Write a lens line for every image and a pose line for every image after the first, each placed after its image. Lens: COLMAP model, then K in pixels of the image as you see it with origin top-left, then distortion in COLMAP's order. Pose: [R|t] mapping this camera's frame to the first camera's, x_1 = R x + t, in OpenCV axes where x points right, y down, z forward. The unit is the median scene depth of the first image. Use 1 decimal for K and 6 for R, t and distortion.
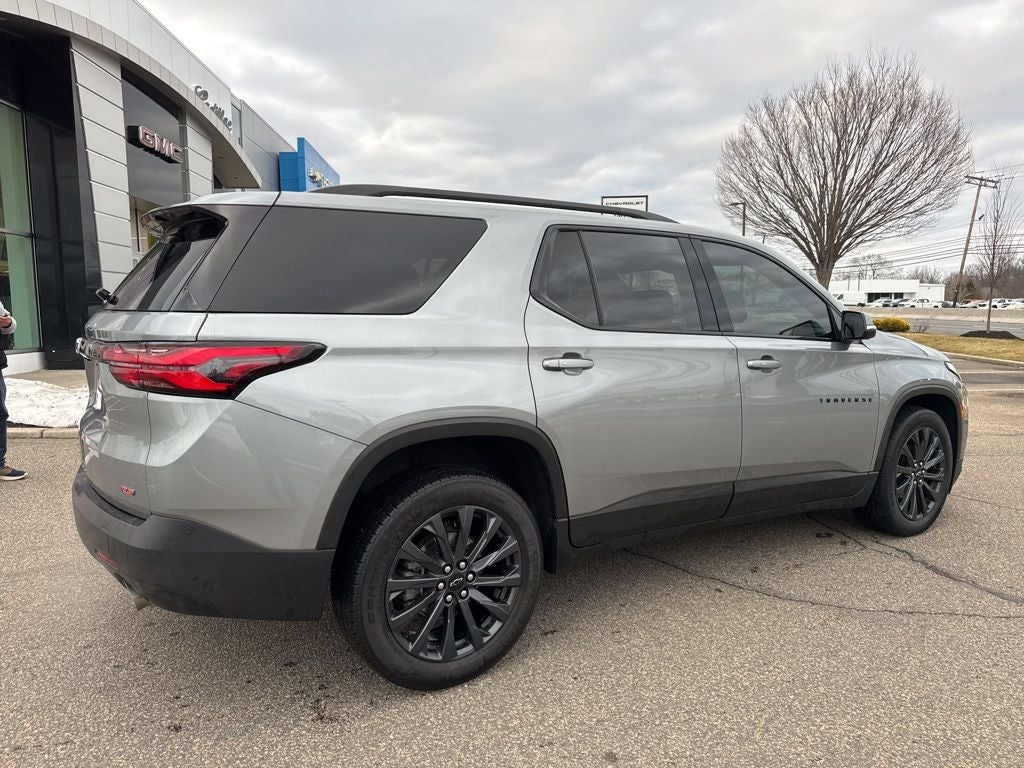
lens RADIAL K [[720.9, 0, 512.0], [0, 720.9, 384.0], [0, 0, 1]] dist [0.075962, -0.108383]
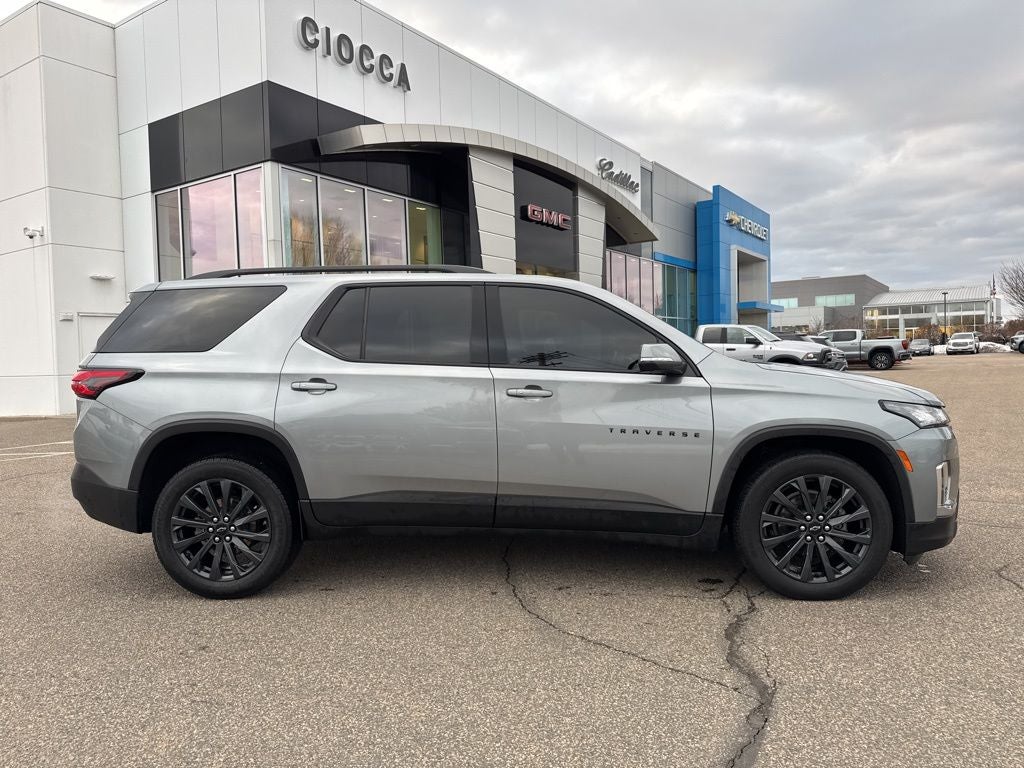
lens RADIAL K [[720.9, 0, 512.0], [0, 720.9, 384.0], [0, 0, 1]] dist [0.075962, -0.108383]
pose [[0.795530, 0.012782, -0.605780, 1.161345], [-0.045840, 0.998182, -0.039136, 0.003634], [0.604178, 0.058903, 0.794669, 0.130514]]
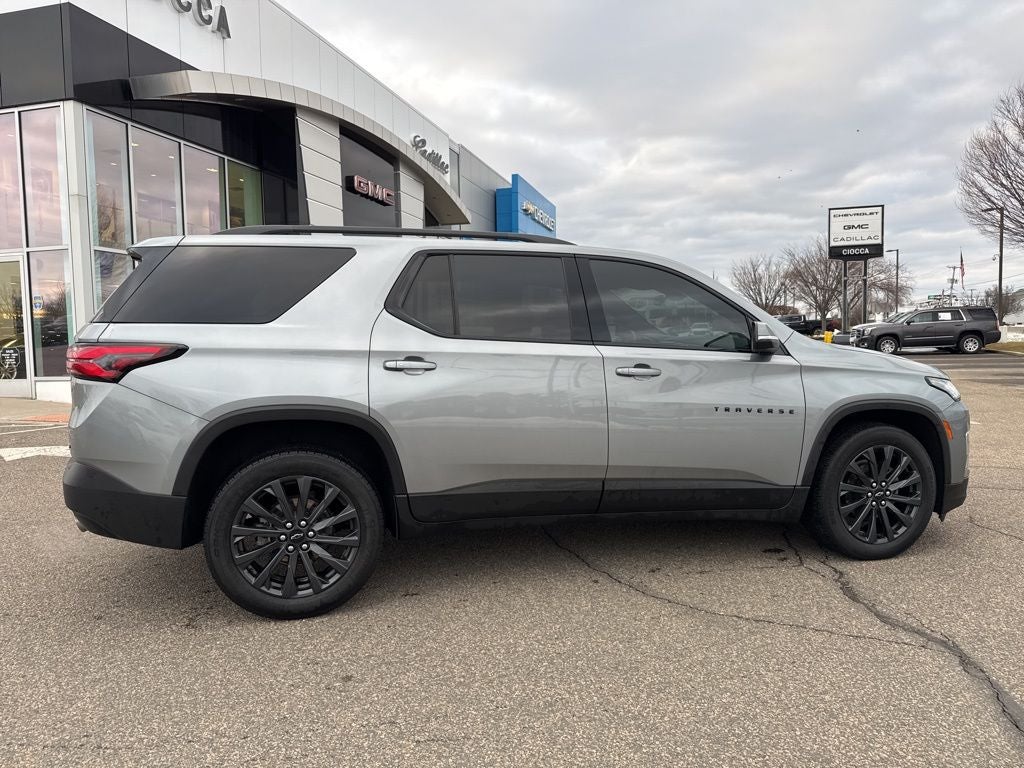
lens RADIAL K [[725.3, 0, 510.6], [0, 725.3, 381.1], [0, 0, 1]] dist [0.041618, -0.048941]
pose [[0.945847, 0.017450, -0.324144, 0.601644], [-0.029074, 0.999095, -0.031052, 0.028954], [0.323309, 0.038795, 0.945498, -0.077011]]
